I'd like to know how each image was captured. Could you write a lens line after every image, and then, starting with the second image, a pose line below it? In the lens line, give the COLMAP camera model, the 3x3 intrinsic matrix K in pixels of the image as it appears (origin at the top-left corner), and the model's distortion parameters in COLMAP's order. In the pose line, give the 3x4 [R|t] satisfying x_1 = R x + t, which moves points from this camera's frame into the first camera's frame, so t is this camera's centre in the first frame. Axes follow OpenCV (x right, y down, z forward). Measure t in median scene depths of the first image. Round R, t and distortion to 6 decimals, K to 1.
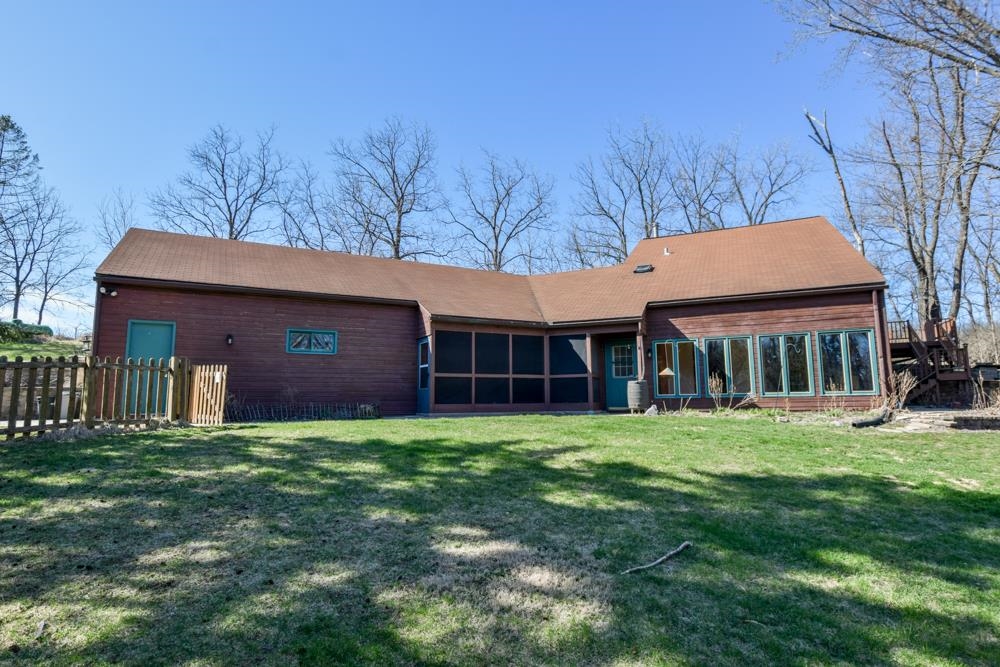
lens RADIAL K [[553.6, 0, 500.9], [0, 553.6, 327.4], [0, 0, 1]] dist [0.004952, 0.002846]
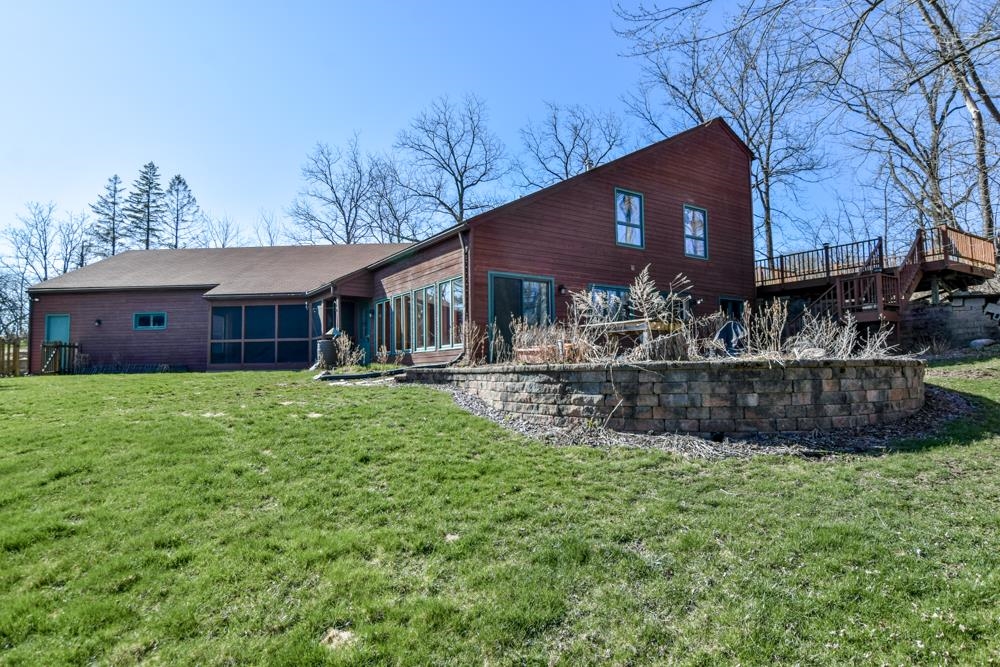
lens RADIAL K [[553.6, 0, 500.4], [0, 553.6, 338.5], [0, 0, 1]] dist [0.004952, 0.002846]
pose [[0.857879, -0.035932, -0.512594, 1.084092], [0.082464, 0.994250, 0.068317, 0.044554], [0.507192, -0.100878, 0.855909, 0.226266]]
